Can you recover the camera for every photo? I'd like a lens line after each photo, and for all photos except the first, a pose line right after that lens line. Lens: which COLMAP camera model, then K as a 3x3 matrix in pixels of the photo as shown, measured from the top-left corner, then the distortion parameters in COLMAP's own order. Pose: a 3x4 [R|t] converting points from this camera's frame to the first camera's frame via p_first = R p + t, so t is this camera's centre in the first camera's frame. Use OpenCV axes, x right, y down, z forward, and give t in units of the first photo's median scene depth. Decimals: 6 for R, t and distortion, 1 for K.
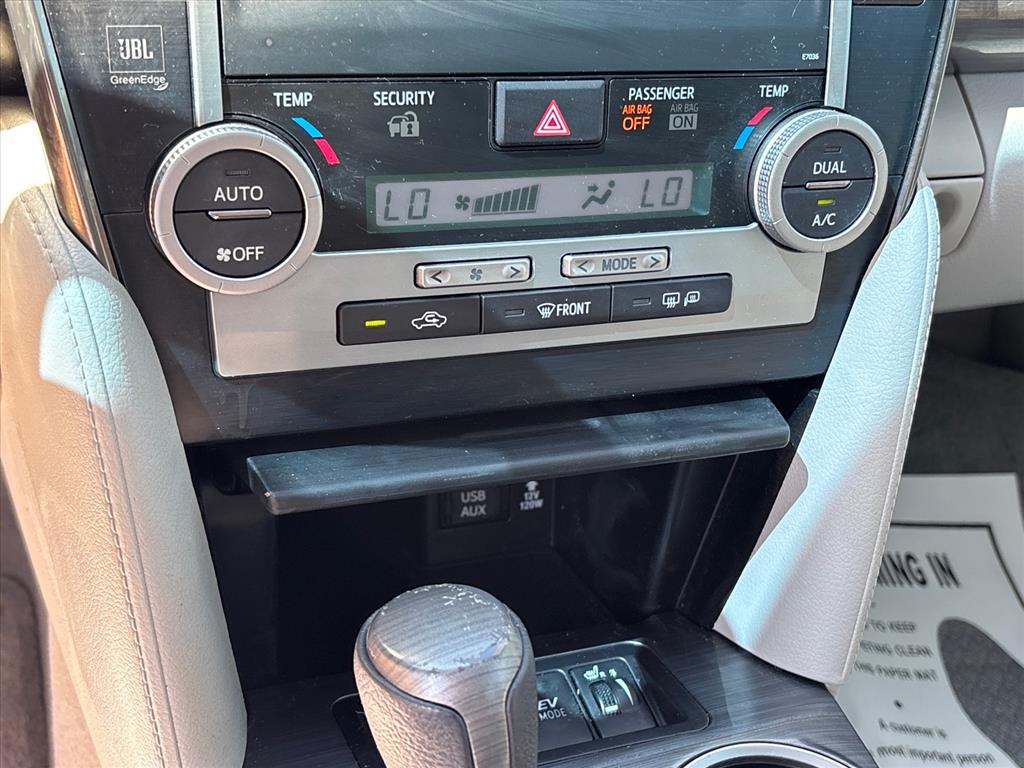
lens RADIAL K [[1266.3, 0, 512.0], [0, 1266.3, 384.0], [0, 0, 1]] dist [0.165529, -0.642356]
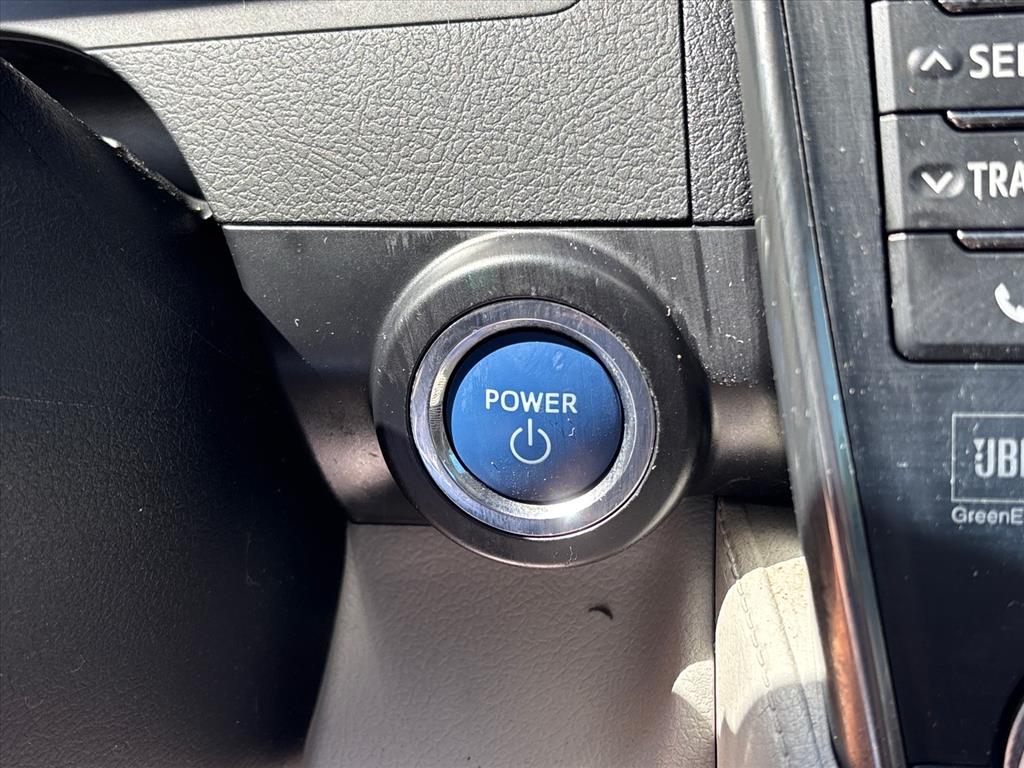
lens RADIAL K [[1214.1, 0, 570.7], [0, 1214.1, 426.4], [0, 0, 1]] dist [0.074349, -0.363009]
pose [[0.846864, 0.026179, -0.531166, -0.153074], [-0.139179, 0.974887, -0.173852, -0.137945], [0.513275, 0.221156, 0.829240, 0.420351]]
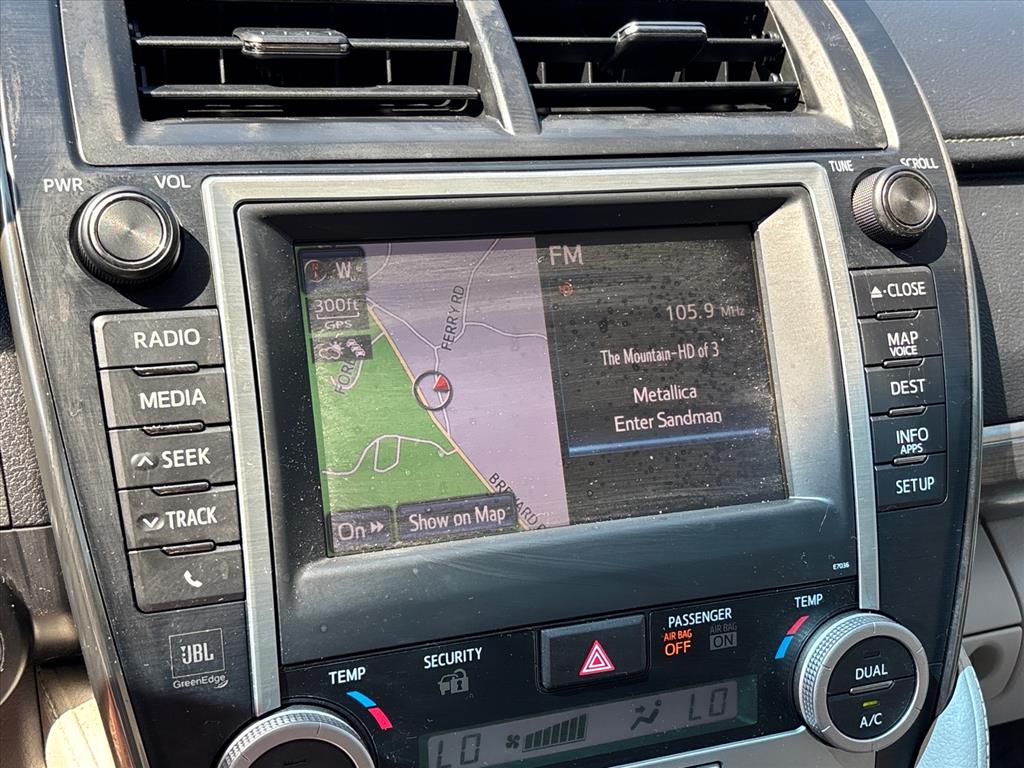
lens RADIAL K [[1266.3, 0, 512.0], [0, 1266.3, 384.0], [0, 0, 1]] dist [0.165529, -0.642356]
pose [[0.998168, -0.057045, -0.020173, -0.002914], [0.052241, 0.980711, -0.188353, -0.223044], [0.030529, 0.186954, 0.981894, -0.050672]]
